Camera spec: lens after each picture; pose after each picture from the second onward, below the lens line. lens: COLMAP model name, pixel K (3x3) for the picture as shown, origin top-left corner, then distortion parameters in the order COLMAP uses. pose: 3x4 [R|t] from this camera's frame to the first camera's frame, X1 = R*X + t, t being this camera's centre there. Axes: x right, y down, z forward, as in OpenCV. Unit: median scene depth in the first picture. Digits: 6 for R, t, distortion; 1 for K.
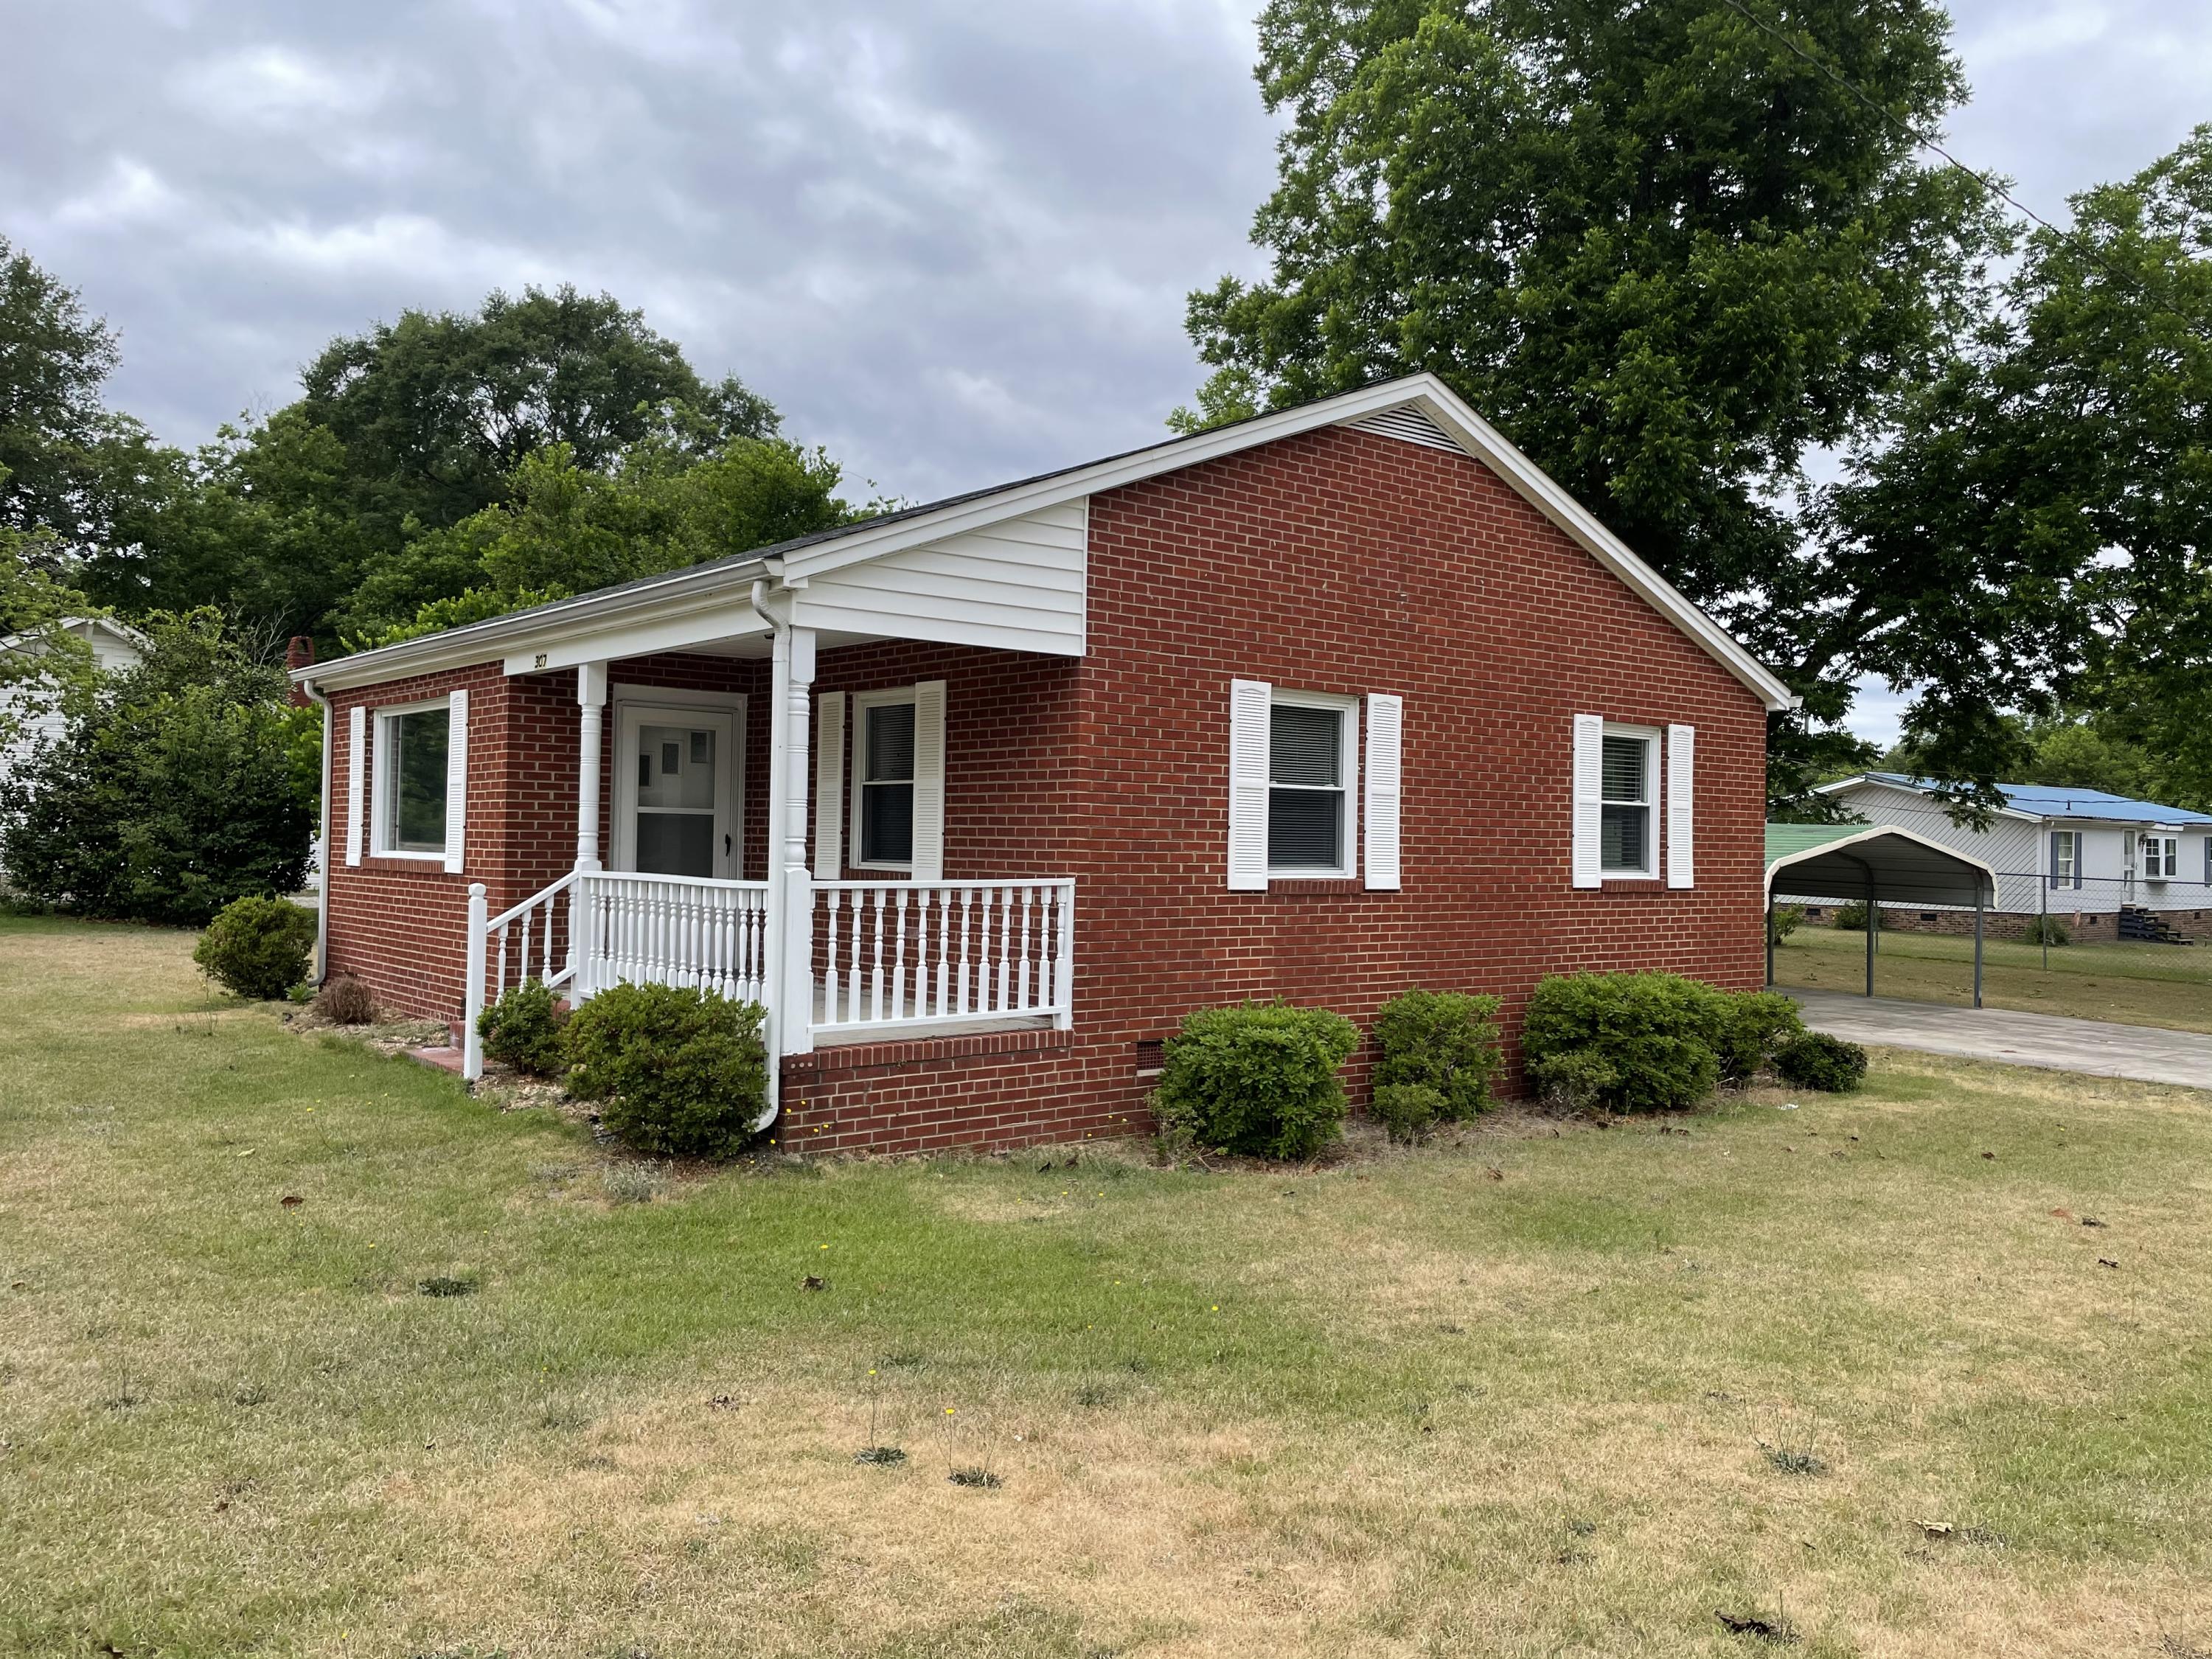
lens RADIAL K [[1676.2, 0, 1137.2], [0, 1676.2, 817.3], [0, 0, 1]] dist [0.072069, -0.098984]
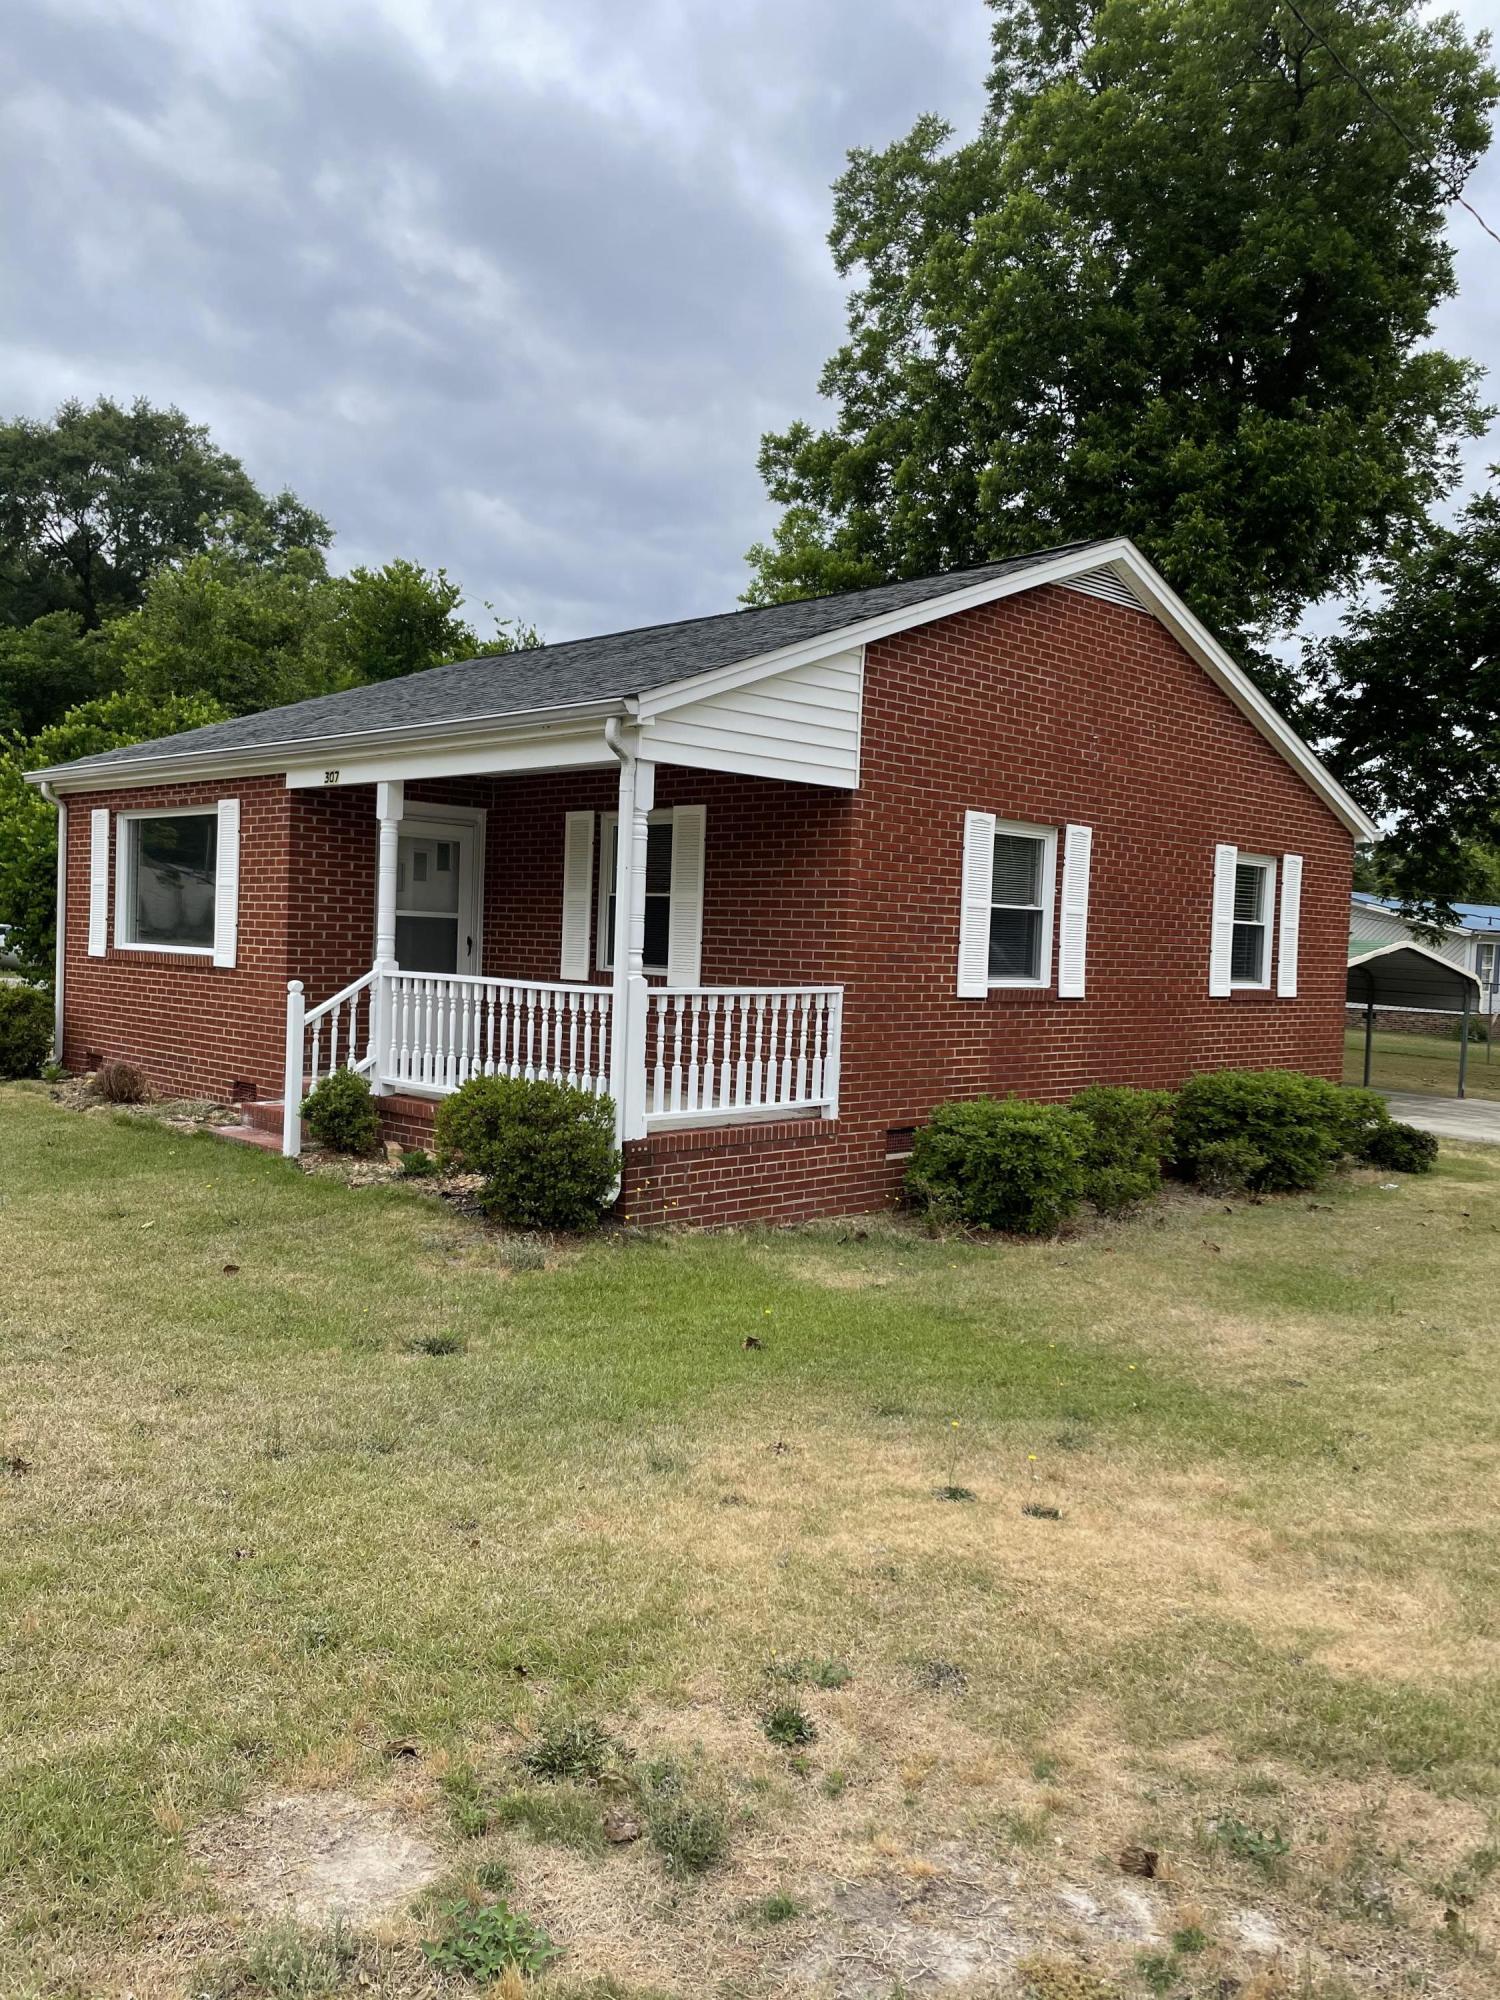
lens RADIAL K [[1515.5, 0, 735.9], [0, 1515.5, 996.8], [0, 0, 1]] dist [0.072069, -0.098984]
pose [[0.996783, 0.015974, 0.078540, -0.153001], [-0.020350, 0.998266, 0.055233, -0.009326], [-0.077522, -0.056653, 0.995380, -0.010889]]
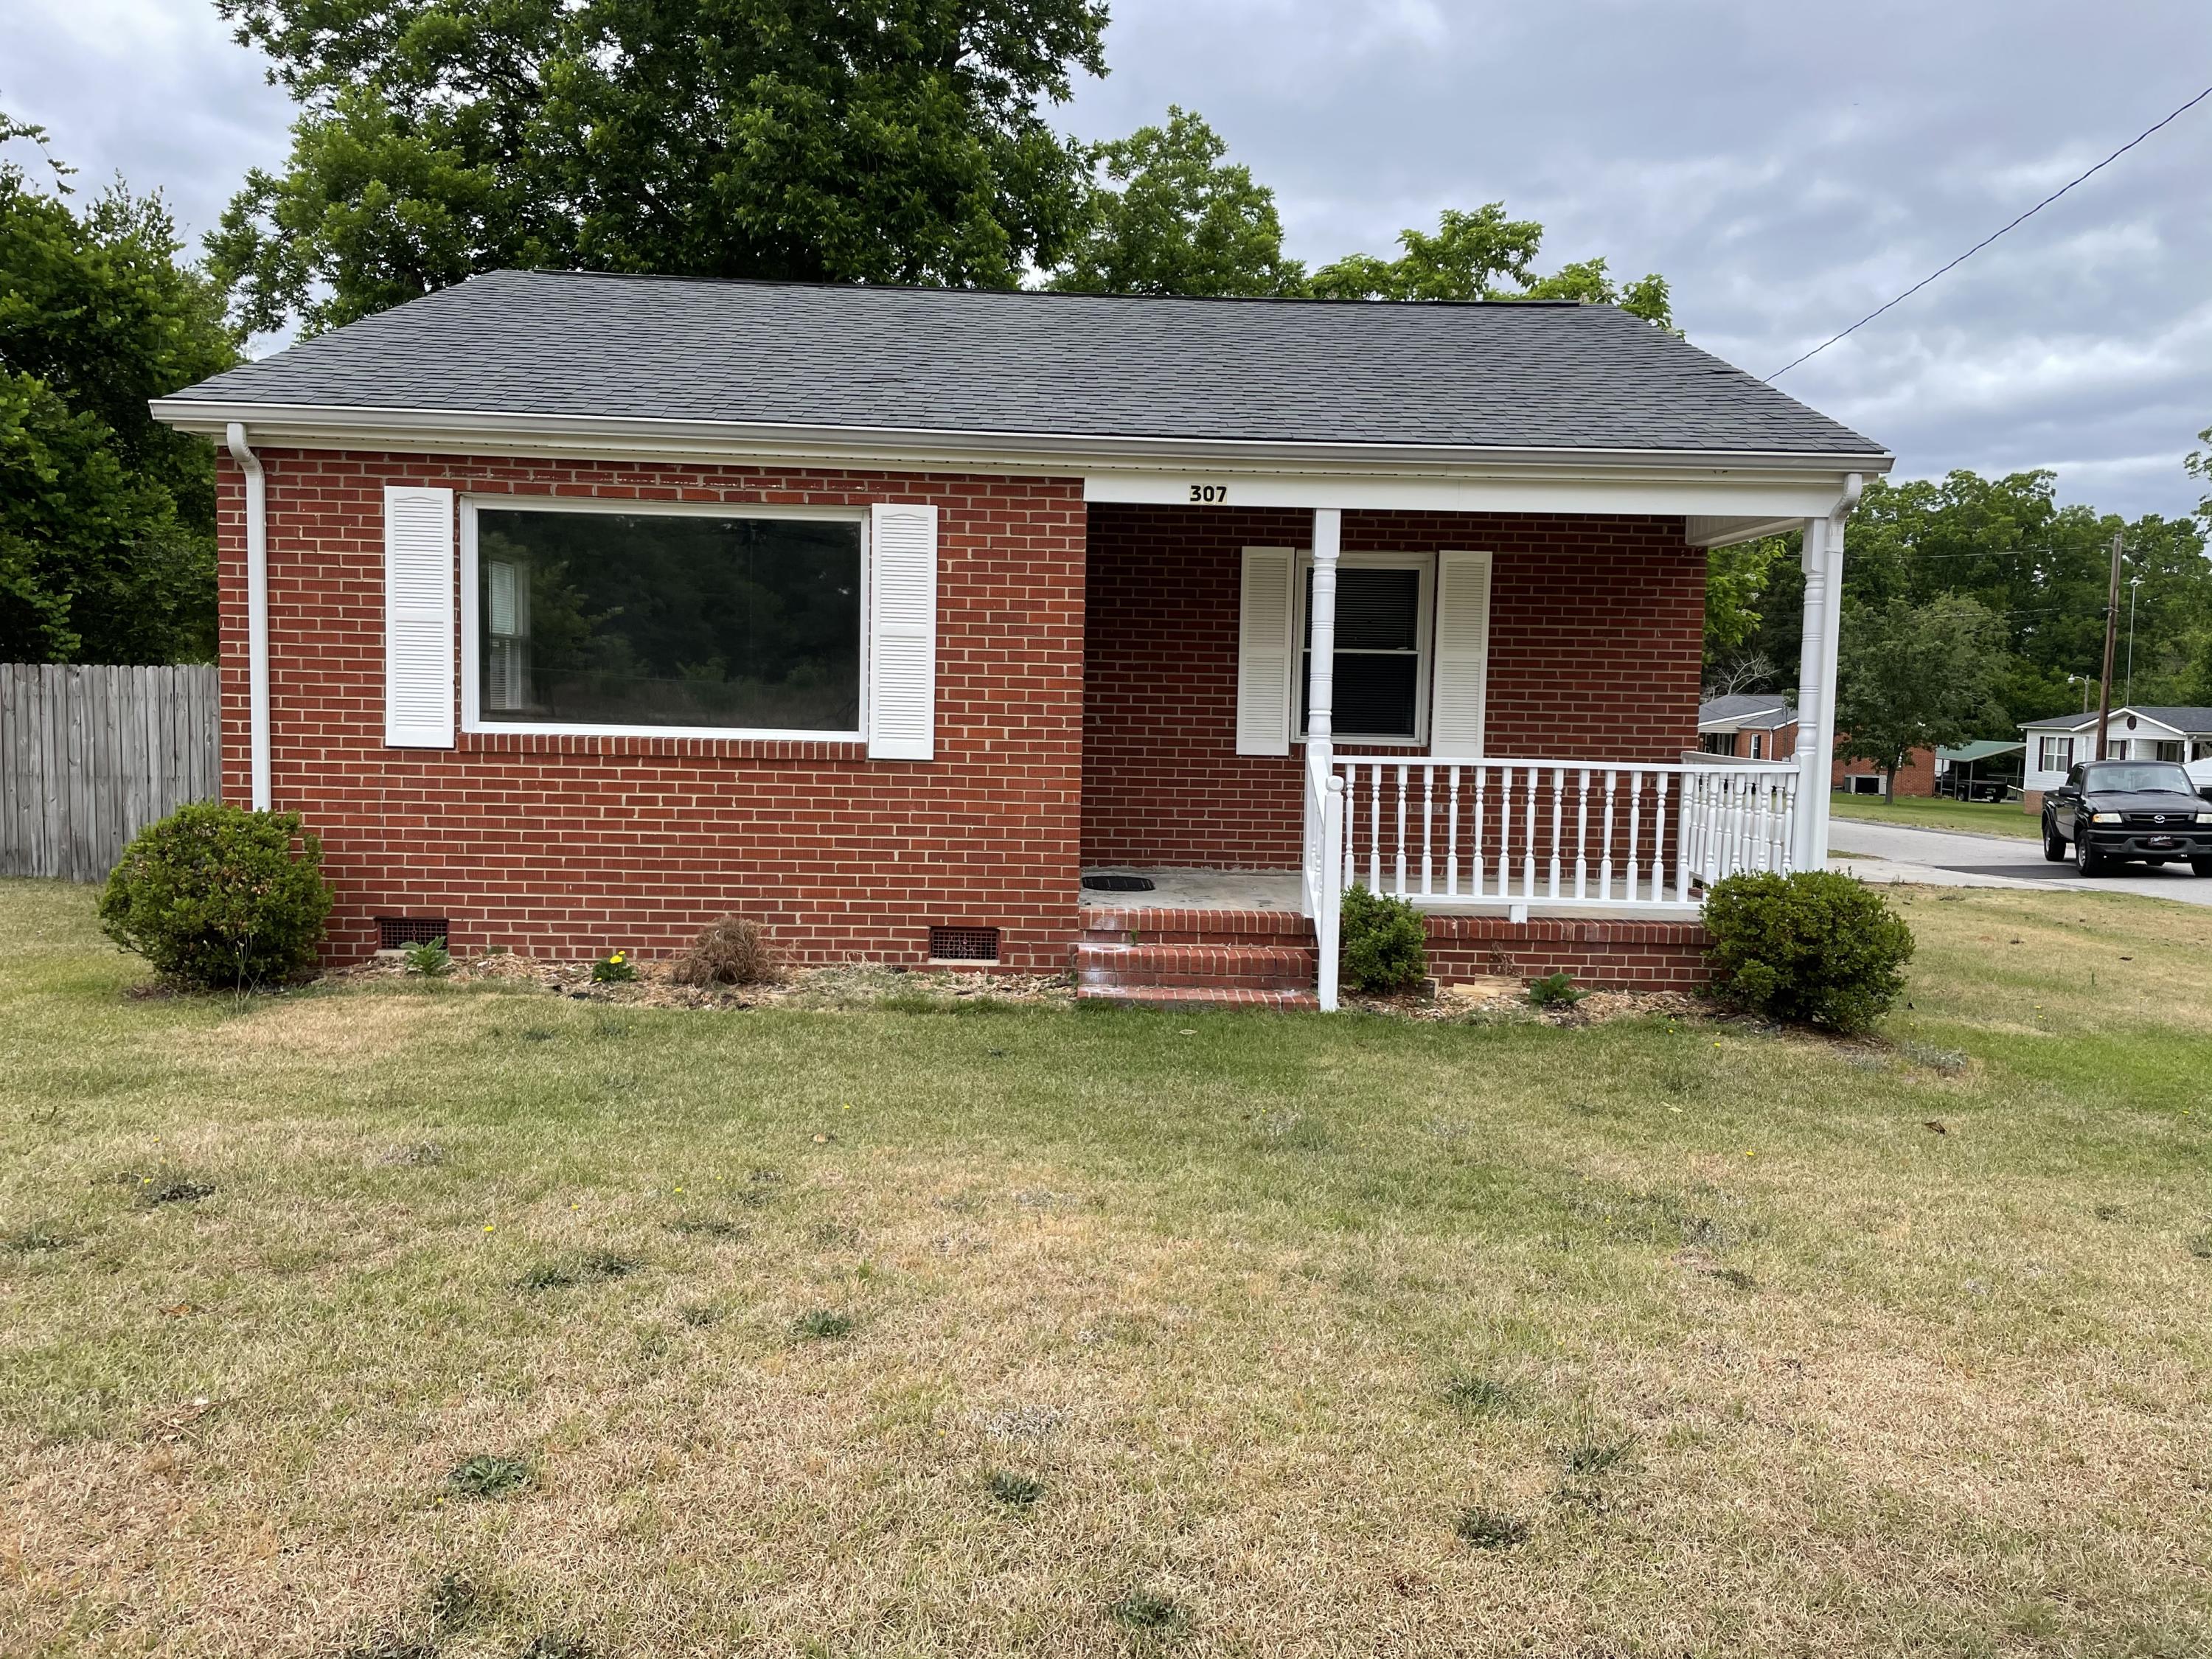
lens RADIAL K [[1676.2, 0, 1133.5], [0, 1676.2, 819.9], [0, 0, 1]] dist [0.072069, -0.098984]
pose [[0.620460, -0.060437, 0.781906, -0.919708], [-0.026826, 0.994807, 0.098180, -0.014744], [-0.783780, -0.081892, 0.615616, 0.483205]]
